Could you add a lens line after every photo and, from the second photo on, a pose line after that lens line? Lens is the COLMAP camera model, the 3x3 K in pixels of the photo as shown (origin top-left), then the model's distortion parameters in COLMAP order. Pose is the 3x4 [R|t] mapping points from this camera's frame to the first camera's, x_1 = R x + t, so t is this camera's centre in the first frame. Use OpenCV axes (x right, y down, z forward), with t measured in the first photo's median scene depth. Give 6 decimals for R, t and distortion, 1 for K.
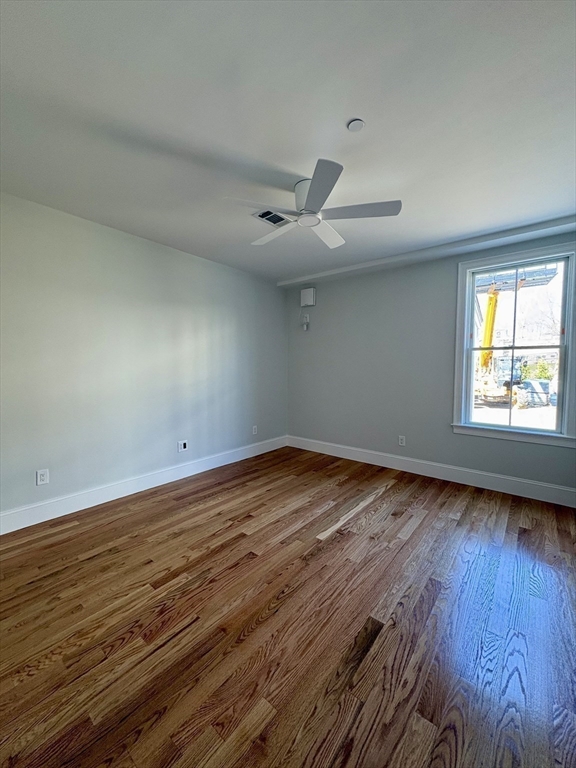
lens RADIAL K [[306.6, 0, 288.0], [0, 306.6, 384.0], [0, 0, 1]] dist [0.002542, 0.000217]
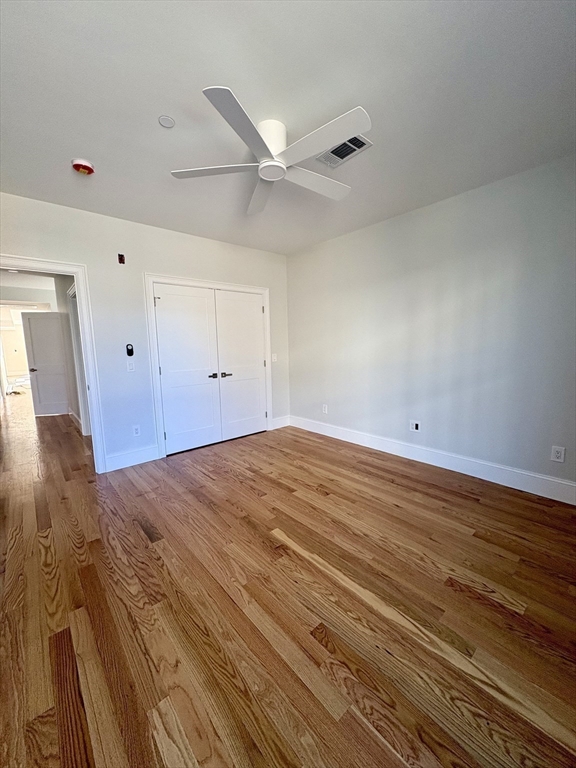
lens RADIAL K [[306.6, 0, 288.0], [0, 306.6, 384.0], [0, 0, 1]] dist [0.002542, 0.000217]
pose [[-0.171222, 0.127580, -0.976937, 0.790859], [-0.033053, 0.990278, 0.135116, -0.049266], [0.984678, 0.055426, -0.165340, 0.983575]]
